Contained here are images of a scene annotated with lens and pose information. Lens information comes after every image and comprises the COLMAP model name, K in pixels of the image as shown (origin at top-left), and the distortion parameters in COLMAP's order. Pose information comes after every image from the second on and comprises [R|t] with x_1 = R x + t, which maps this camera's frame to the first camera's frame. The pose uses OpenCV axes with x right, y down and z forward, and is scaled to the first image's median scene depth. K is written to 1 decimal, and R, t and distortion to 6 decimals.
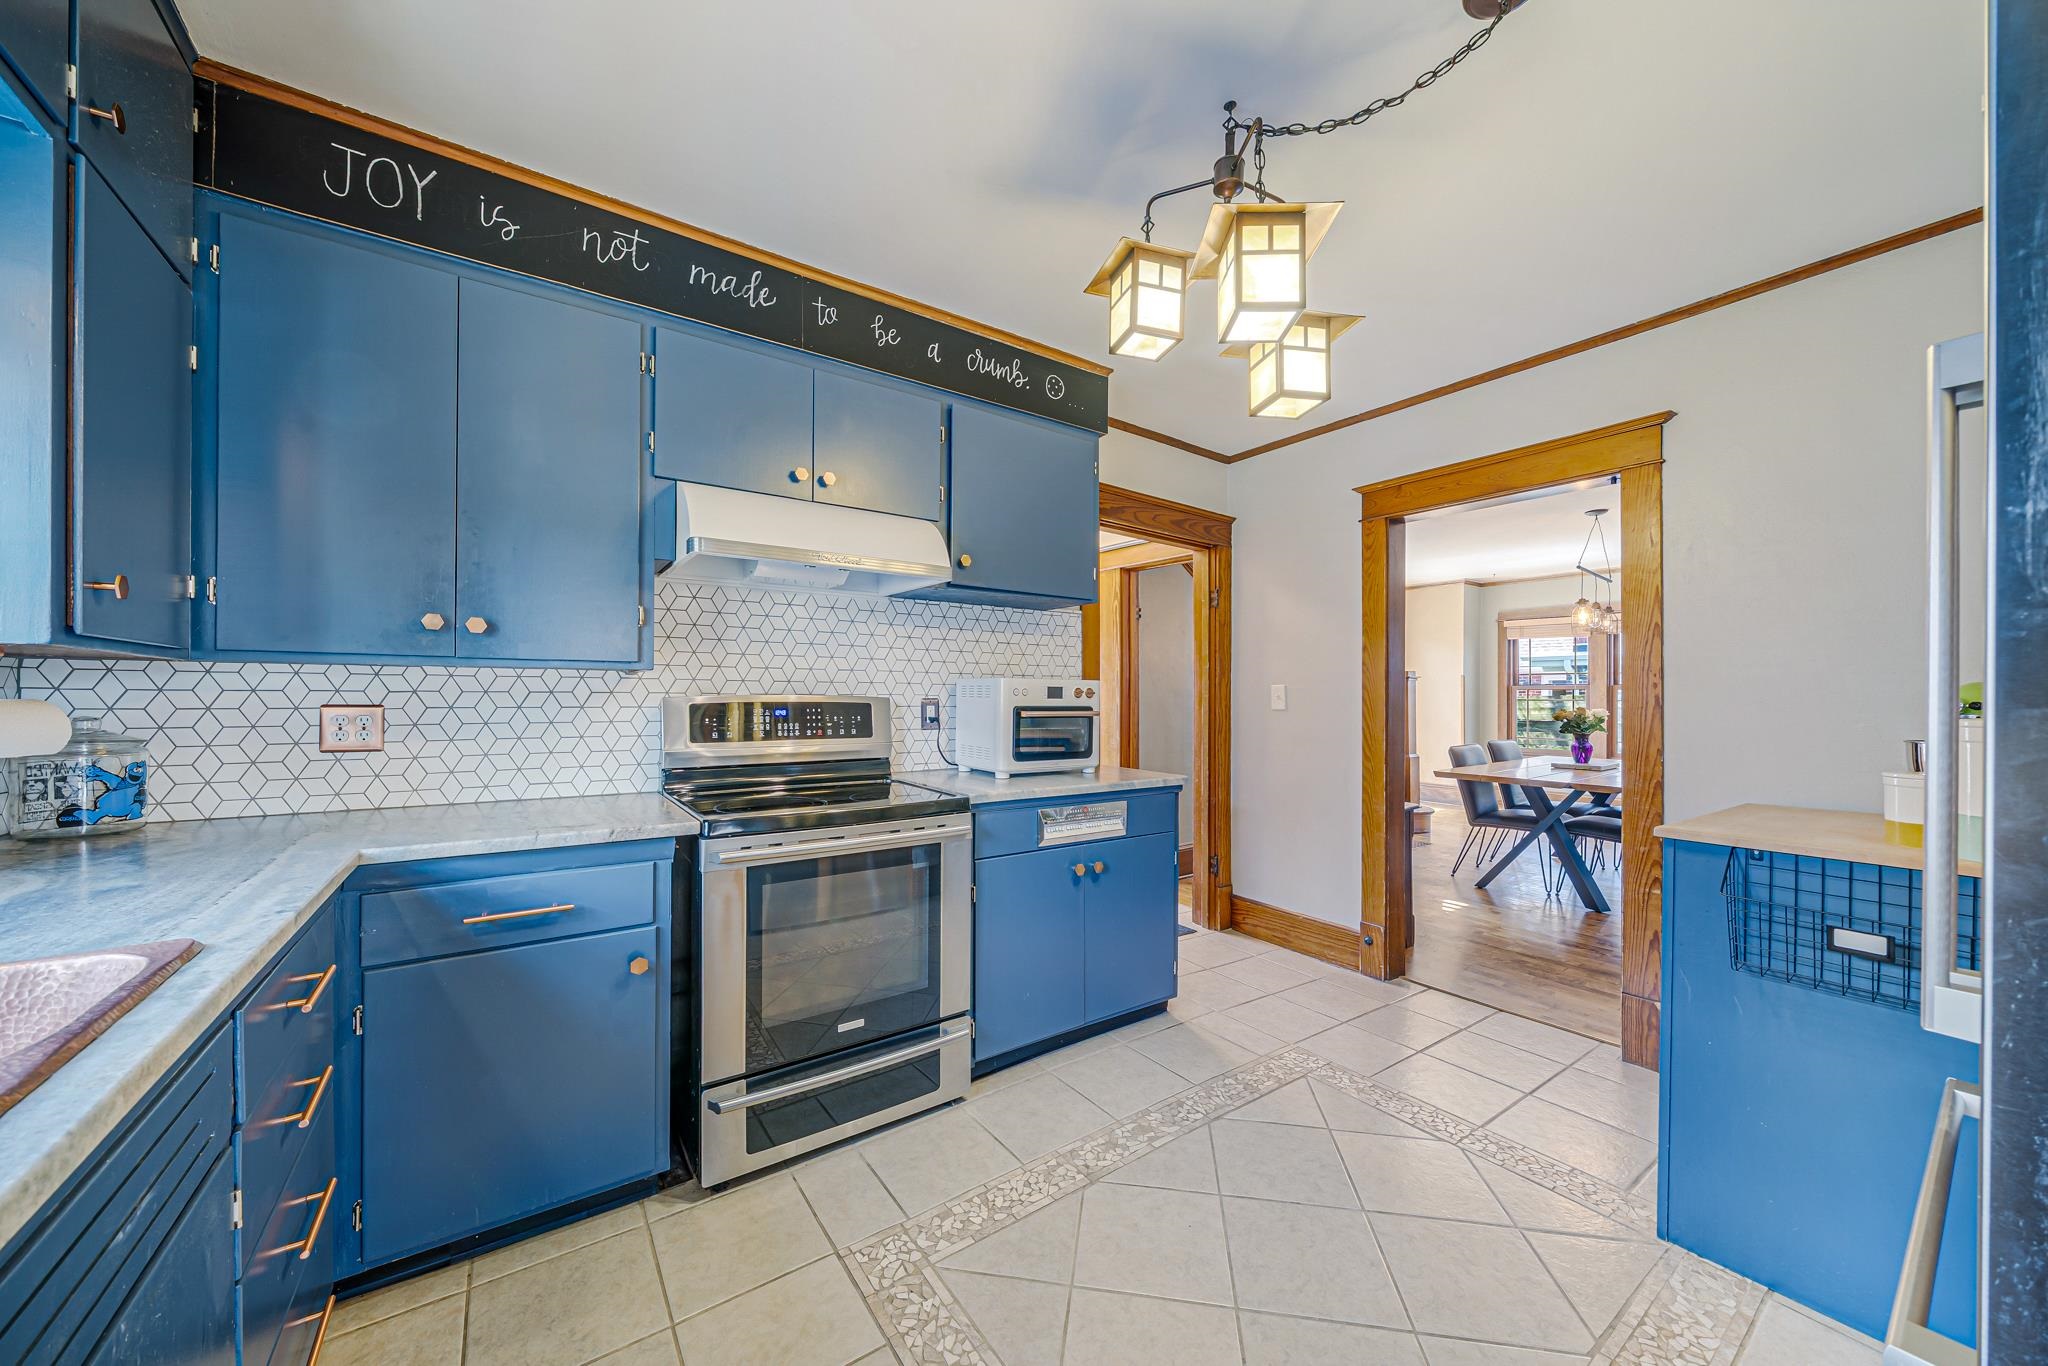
lens RADIAL K [[720.3, 0, 1012.4], [0, 720.3, 695.0], [0, 0, 1]] dist [-0.004971, 0.000627]
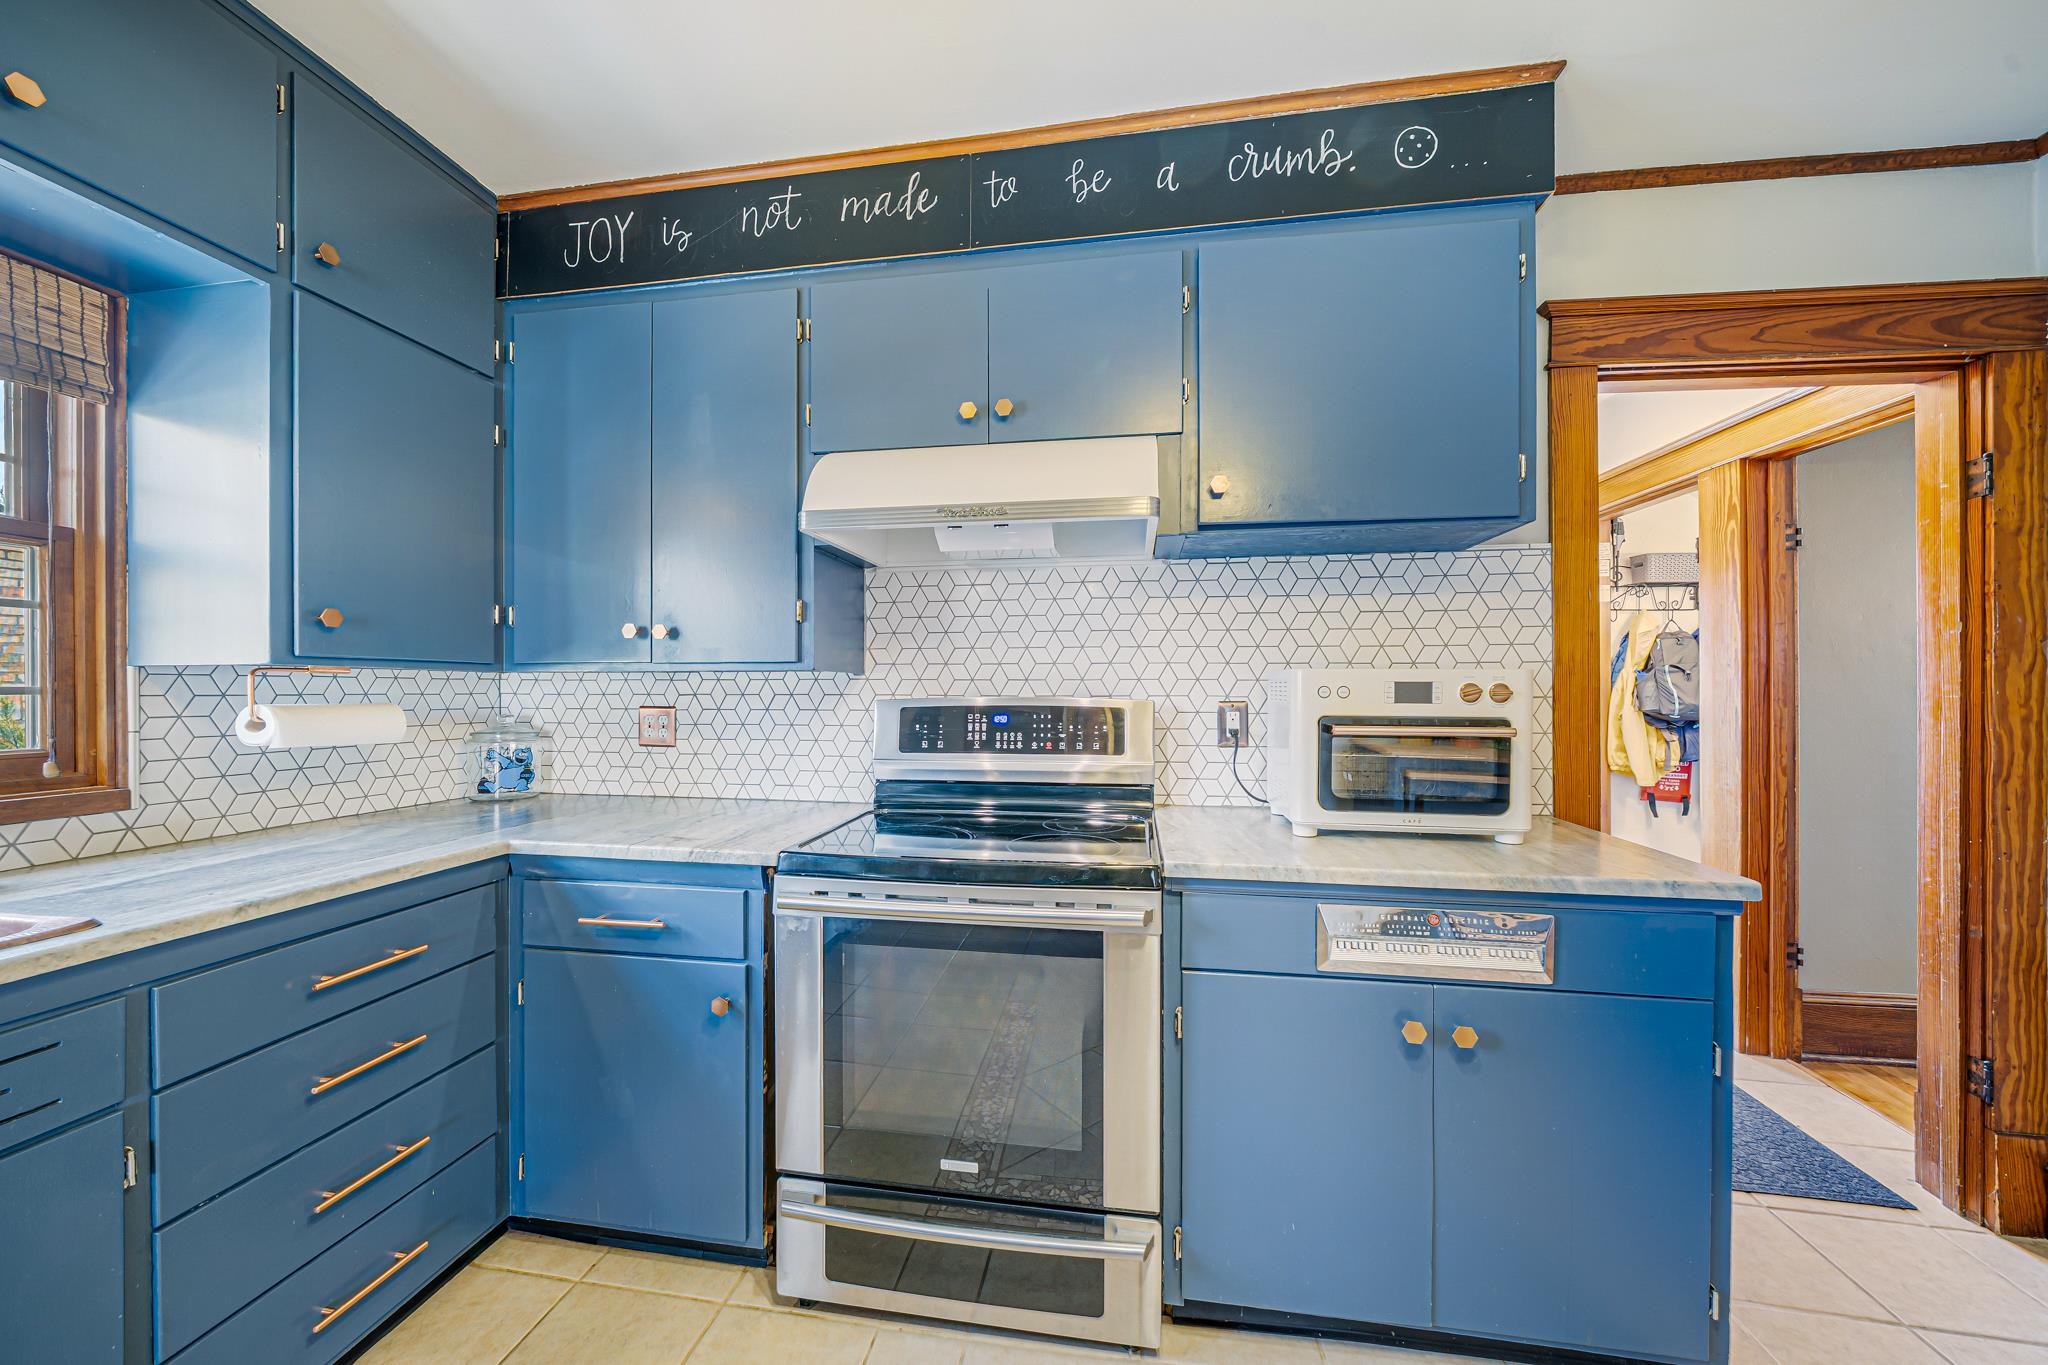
lens RADIAL K [[720.3, 0, 1045.0], [0, 720.3, 692.1], [0, 0, 1]] dist [-0.004971, 0.000627]
pose [[0.722828, -0.002771, -0.691022, 0.270443], [0.004115, 0.999991, 0.000295, -0.005629], [0.691015, -0.003057, 0.722834, 0.455042]]
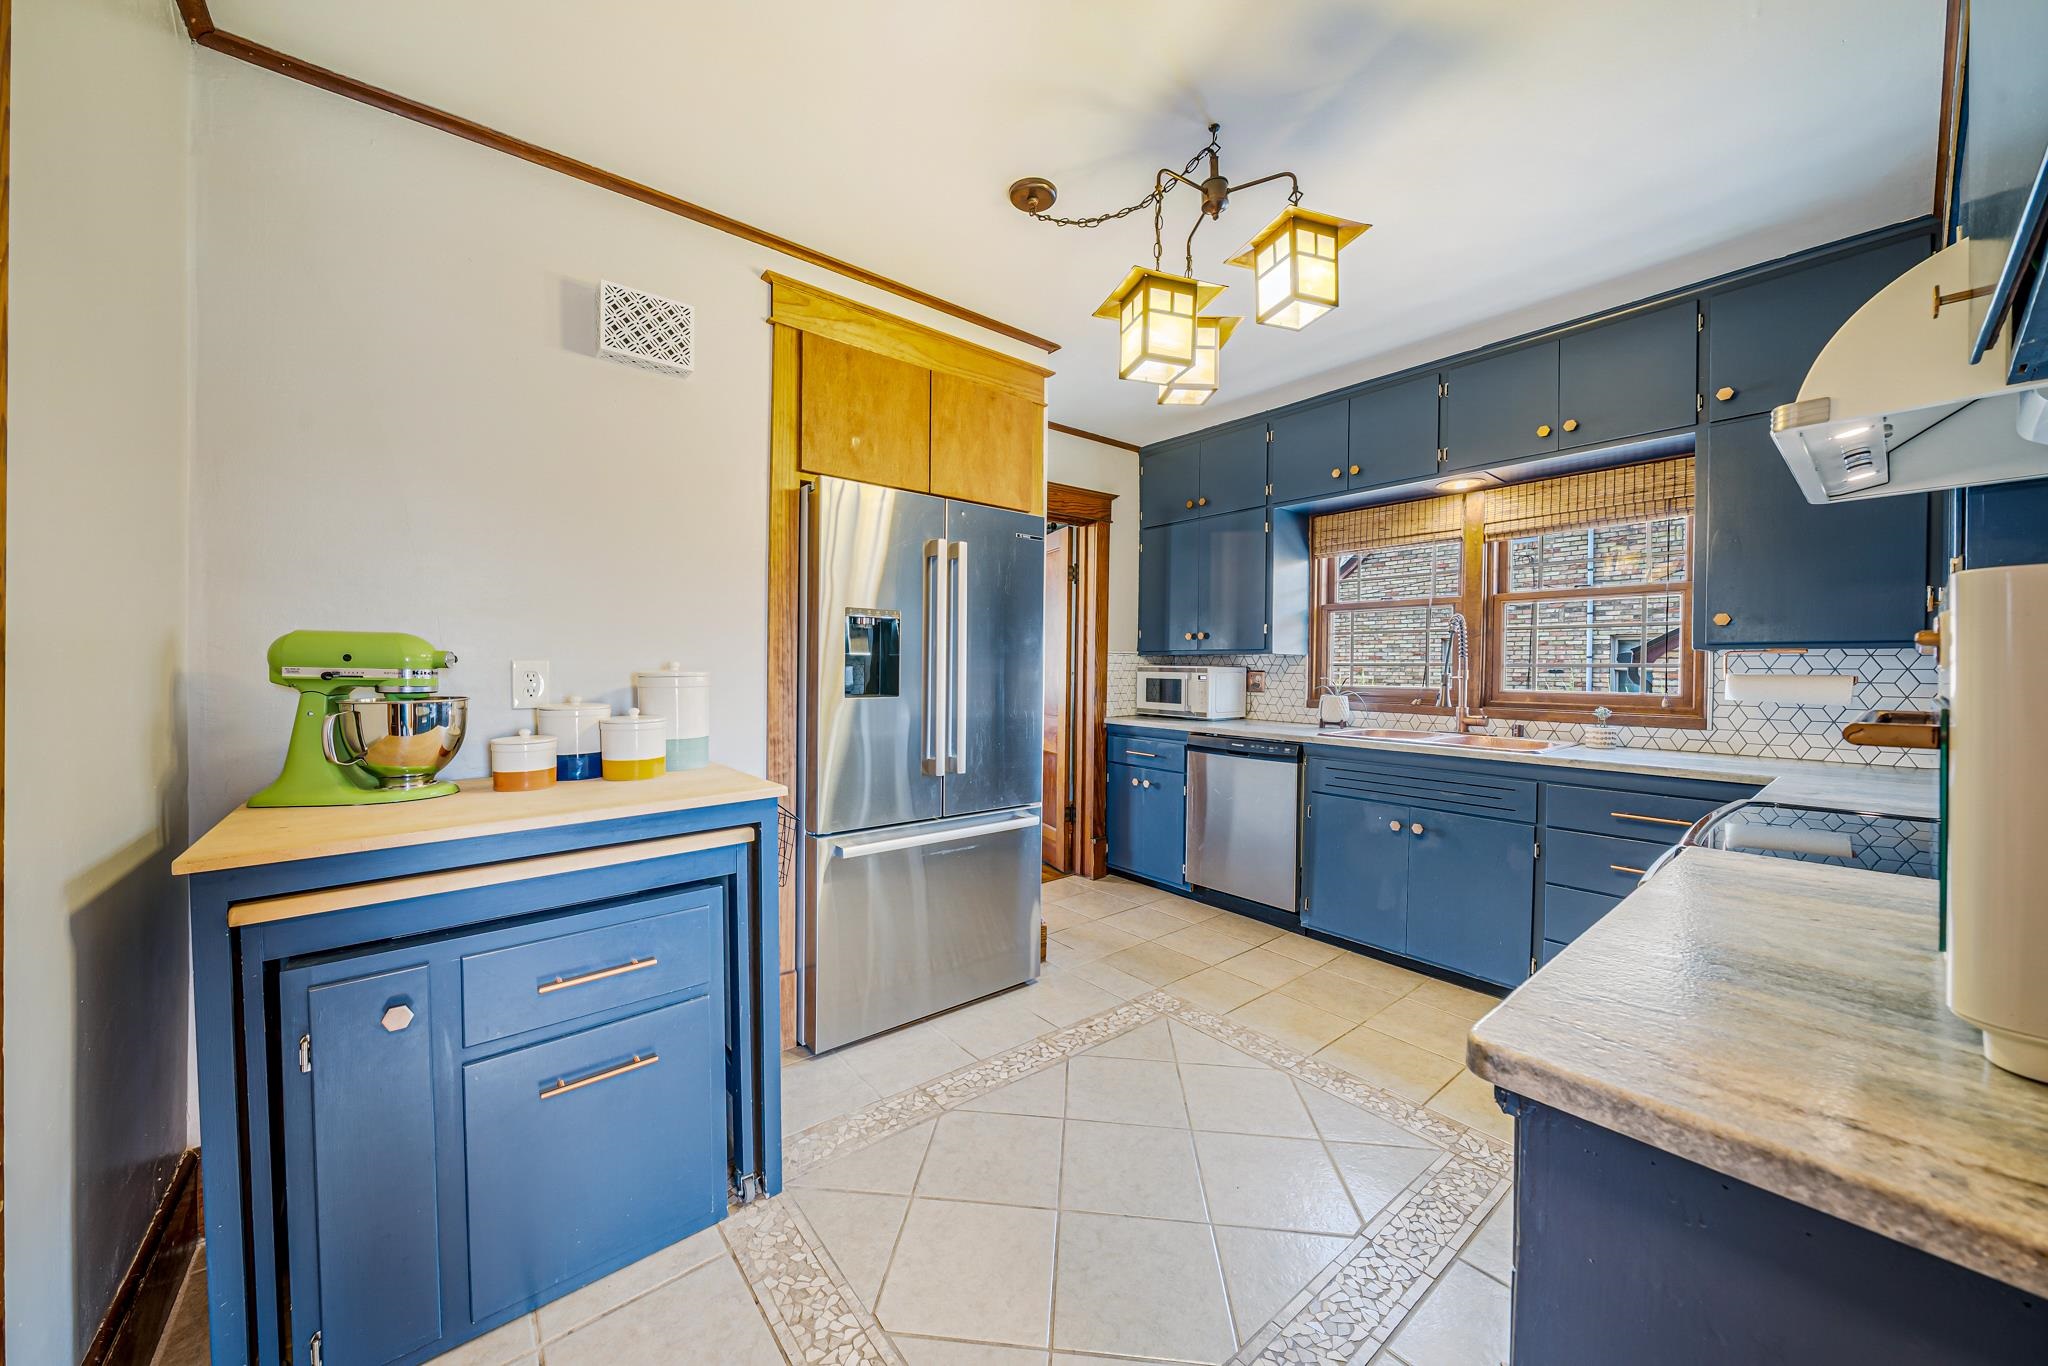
lens RADIAL K [[720.3, 0, 1042.1], [0, 720.3, 676.4], [0, 0, 1]] dist [-0.004971, 0.000627]
pose [[-0.994114, -0.014684, -0.107339, 0.449122], [-0.016233, 0.999776, 0.013570, 0.009393], [0.107116, 0.015233, -0.994130, 1.389143]]
